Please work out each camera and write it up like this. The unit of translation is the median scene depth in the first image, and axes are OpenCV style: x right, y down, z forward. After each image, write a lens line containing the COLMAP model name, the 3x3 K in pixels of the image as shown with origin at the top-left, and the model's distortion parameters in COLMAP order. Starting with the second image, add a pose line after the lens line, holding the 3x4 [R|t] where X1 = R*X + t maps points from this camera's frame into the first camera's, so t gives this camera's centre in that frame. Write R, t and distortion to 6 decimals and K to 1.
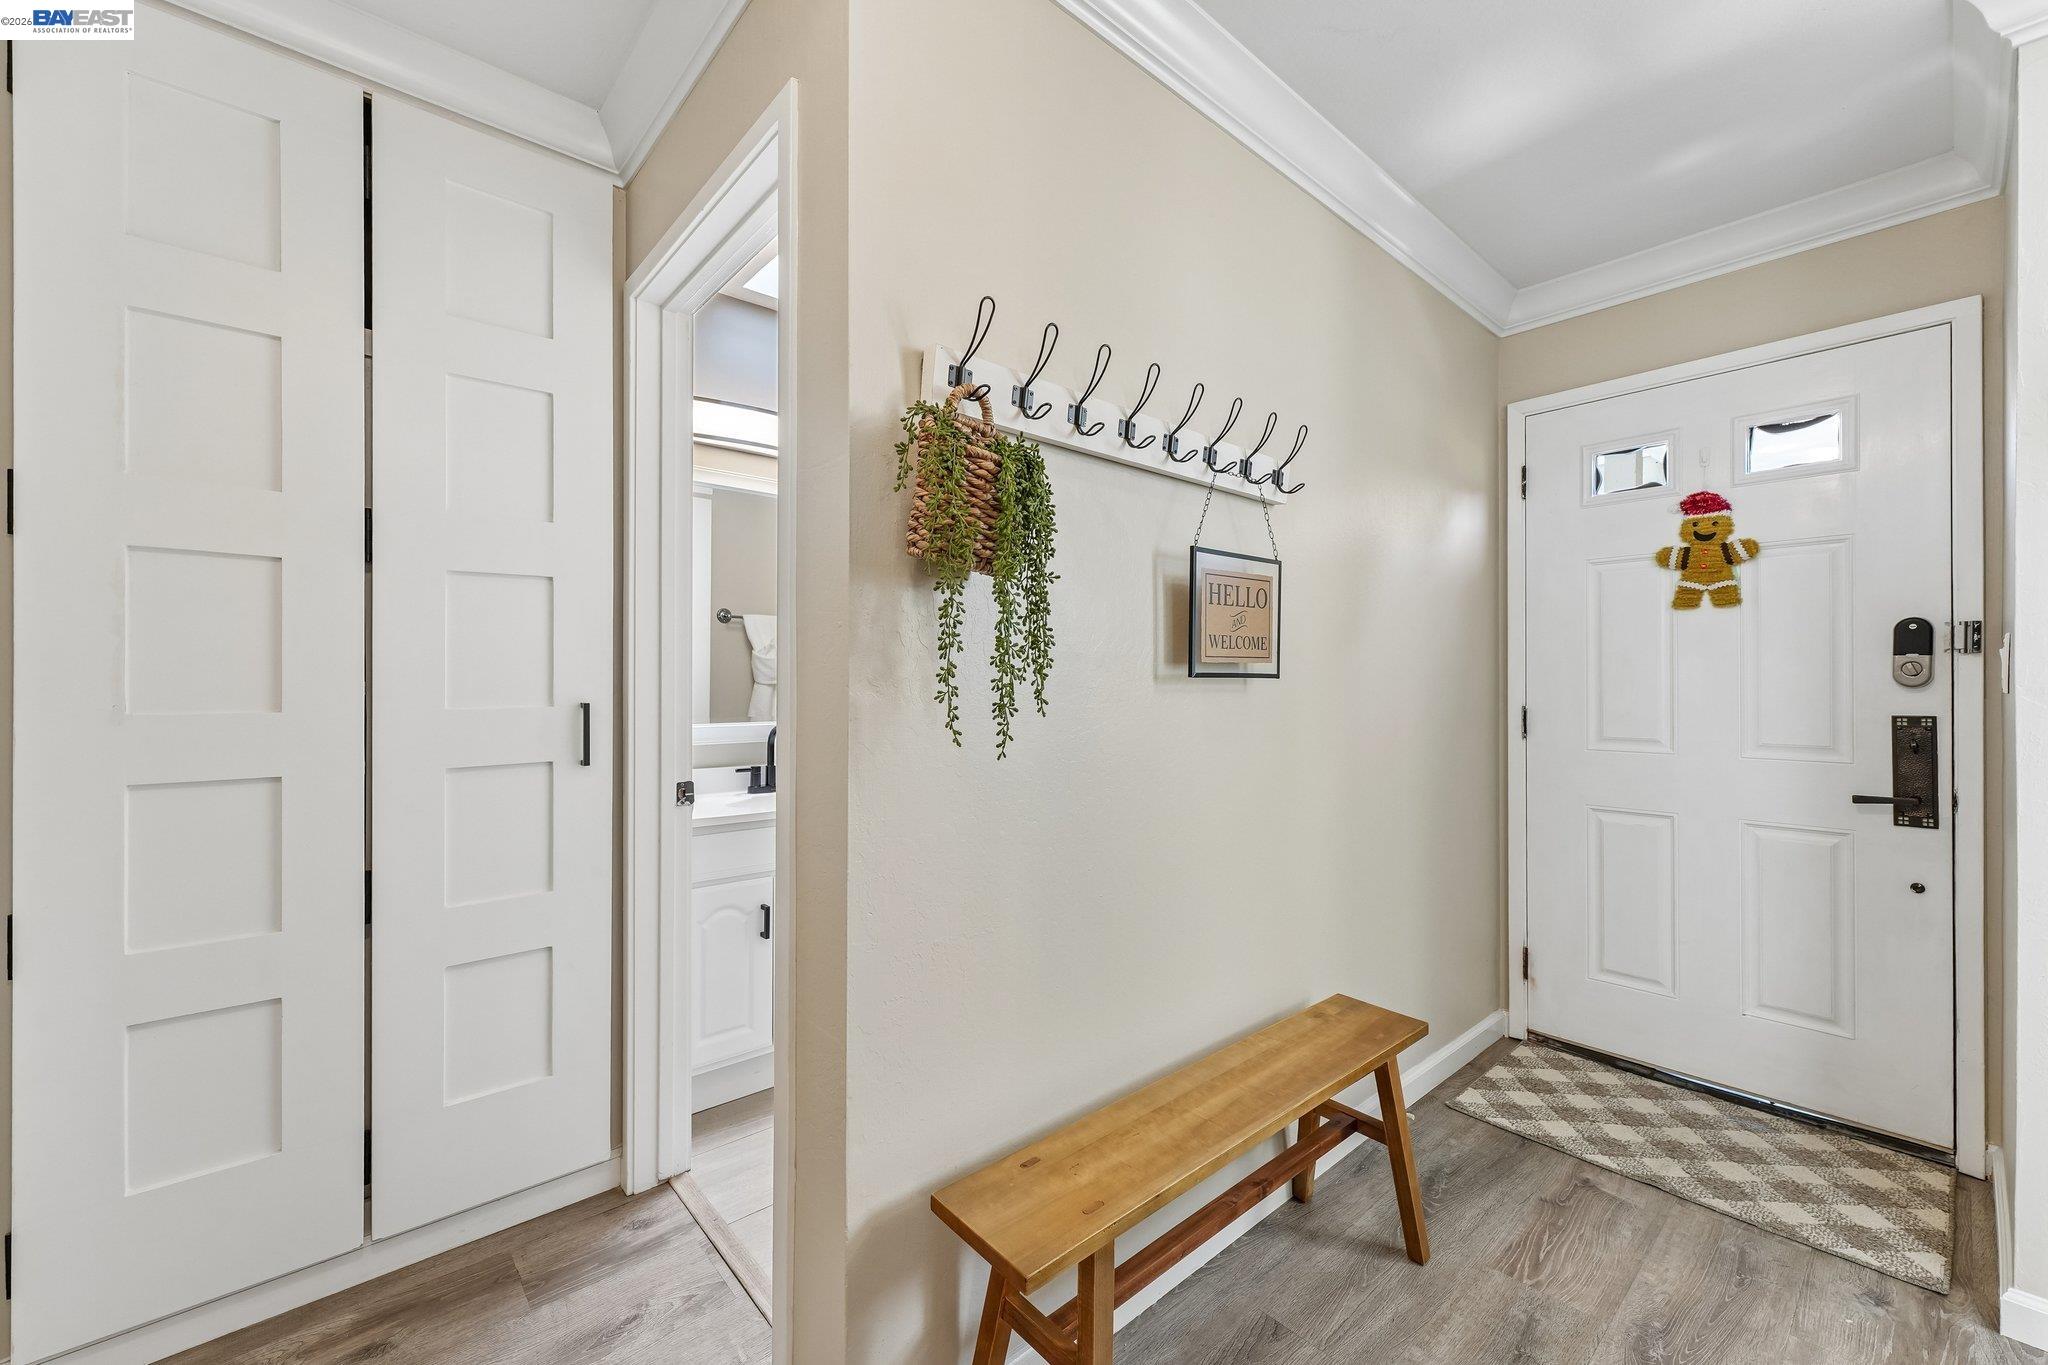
lens RADIAL K [[814.4, 0, 1021.8], [0, 814.4, 677.1], [0, 0, 1]] dist [0.012807, -0.004967]
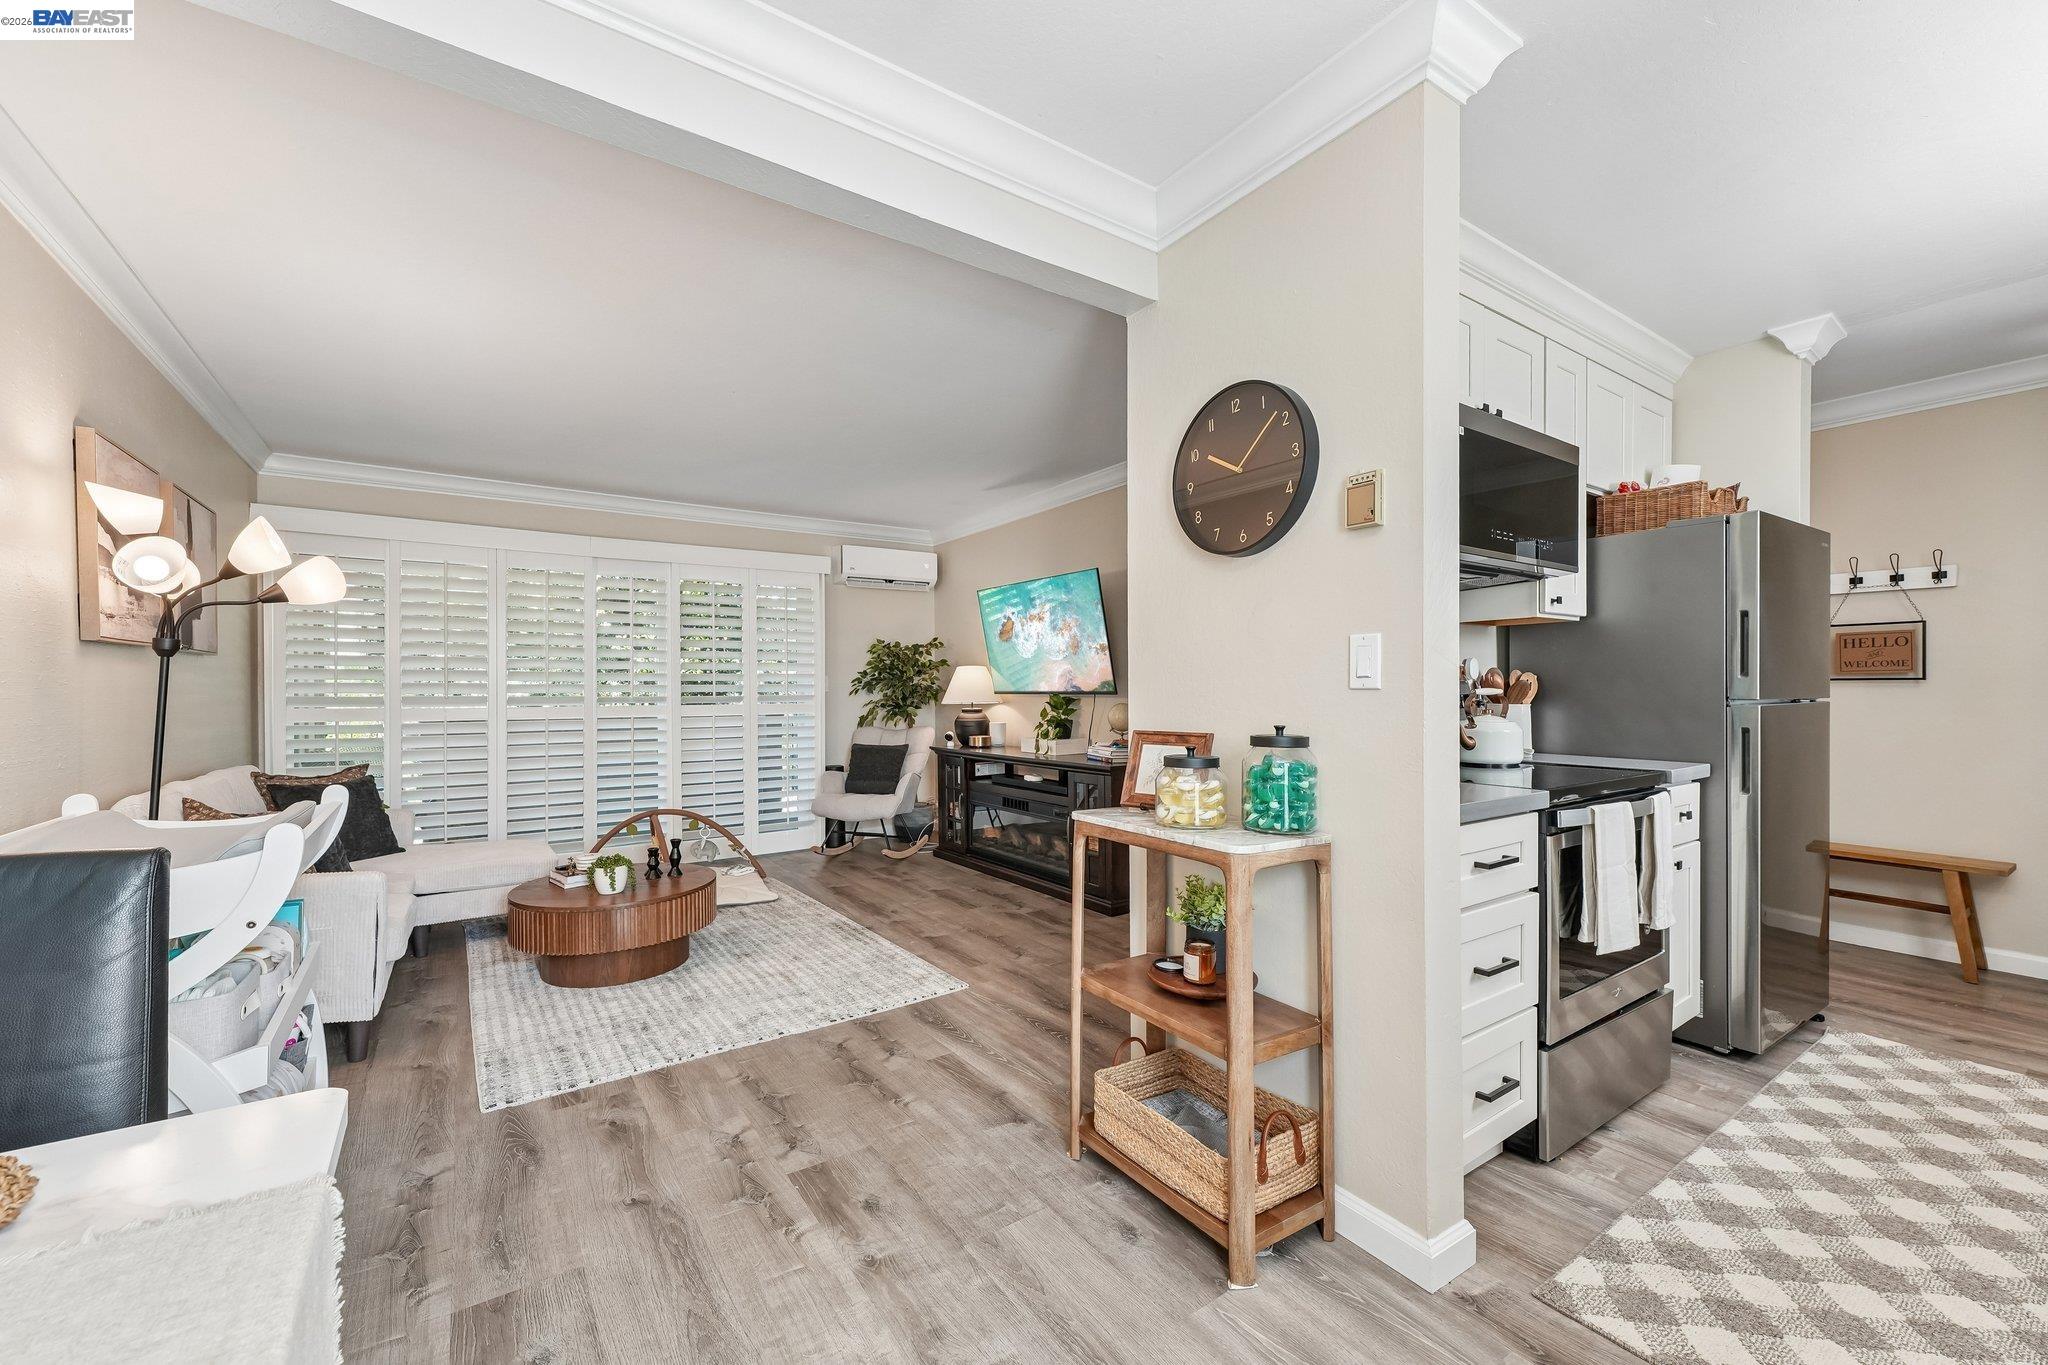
lens RADIAL K [[814.4, 0, 1008.1], [0, 814.4, 688.6], [0, 0, 1]] dist [0.012807, -0.004967]
pose [[-0.122246, -0.007895, -0.992468, 1.586123], [0.002779, 0.999962, -0.008297, 0.019972], [0.992496, -0.003773, -0.122219, -0.592196]]
